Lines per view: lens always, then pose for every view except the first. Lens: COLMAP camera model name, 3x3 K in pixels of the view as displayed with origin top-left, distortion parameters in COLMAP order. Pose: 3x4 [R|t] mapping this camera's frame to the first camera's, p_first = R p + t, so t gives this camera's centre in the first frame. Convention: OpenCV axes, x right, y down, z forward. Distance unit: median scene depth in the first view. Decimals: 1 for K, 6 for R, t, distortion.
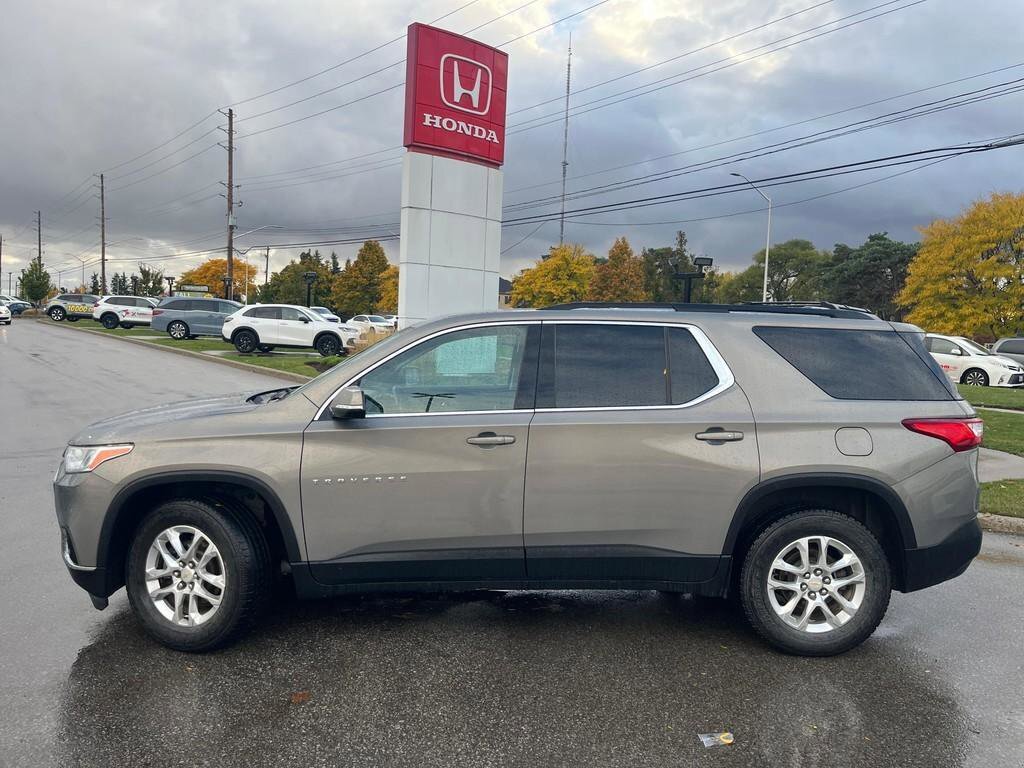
lens RADIAL K [[789.3, 0, 512.0], [0, 789.3, 384.0], [0, 0, 1]] dist [0.072146, -0.092441]
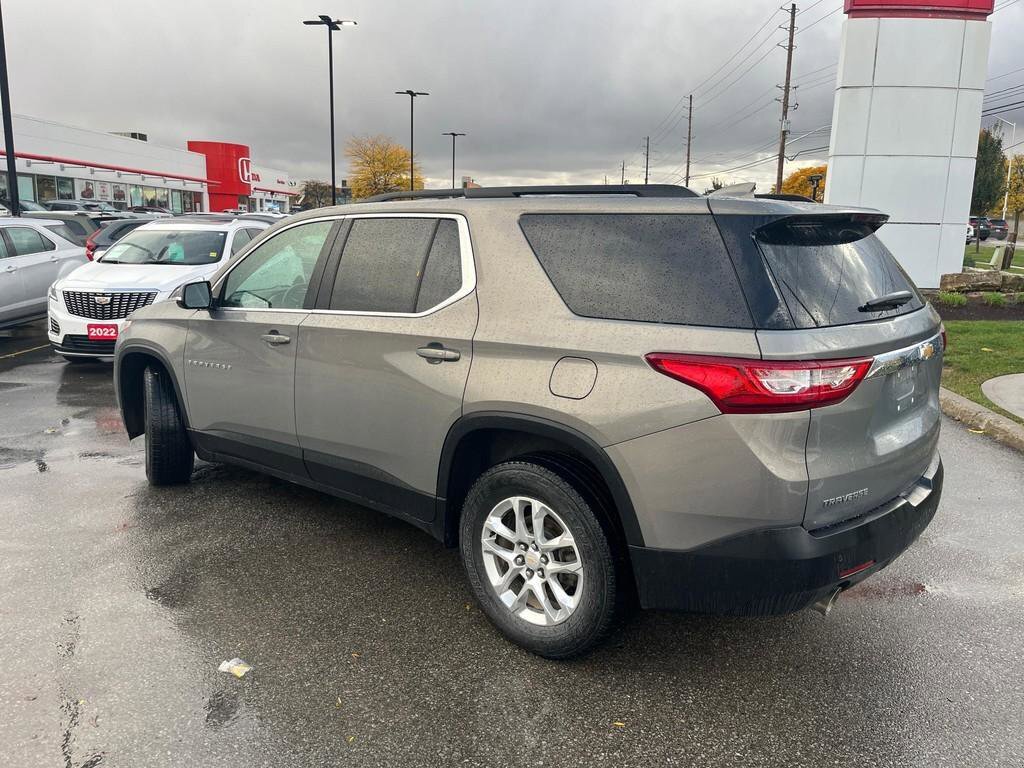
lens RADIAL K [[789.3, 0, 512.0], [0, 789.3, 384.0], [0, 0, 1]] dist [0.072146, -0.092441]
pose [[0.735959, 0.110486, -0.667950, 0.214195], [-0.037402, 0.991723, 0.122831, -0.001412], [0.675992, -0.065416, 0.733999, 0.113564]]
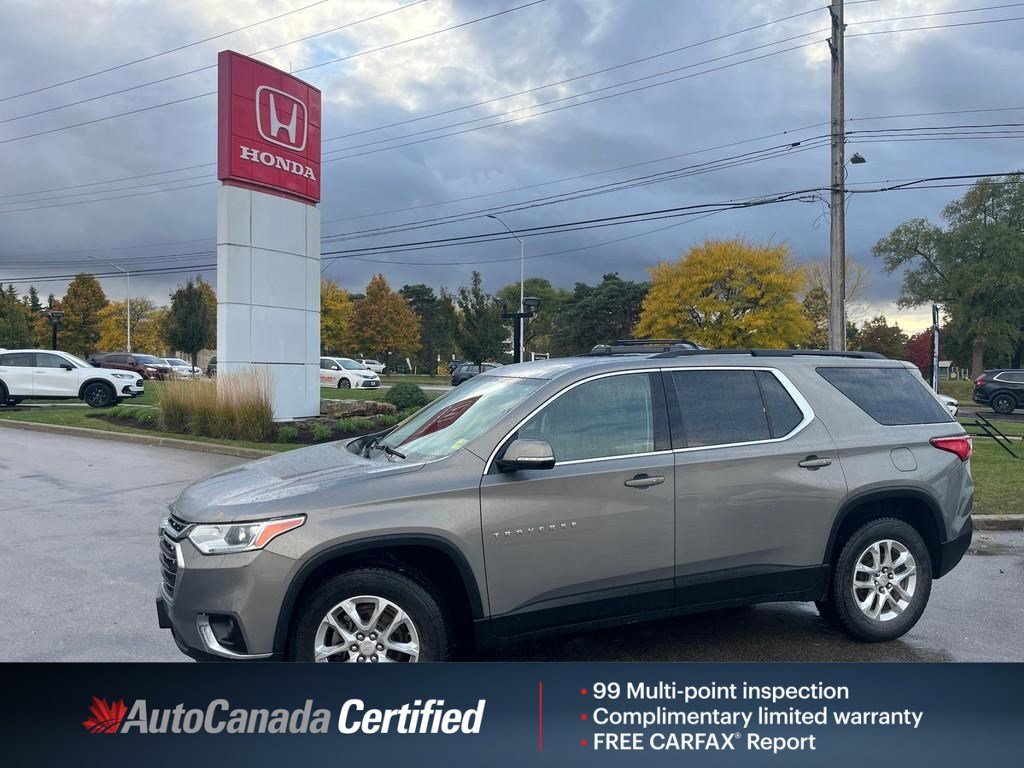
lens RADIAL K [[791.4, 0, 505.8], [0, 791.4, 395.3], [0, 0, 1]] dist [0.083427, -0.106950]
pose [[0.943448, -0.043103, 0.328706, -0.137204], [0.052657, 0.998408, -0.020215, -0.008360], [-0.327311, 0.036381, 0.944216, 0.008427]]
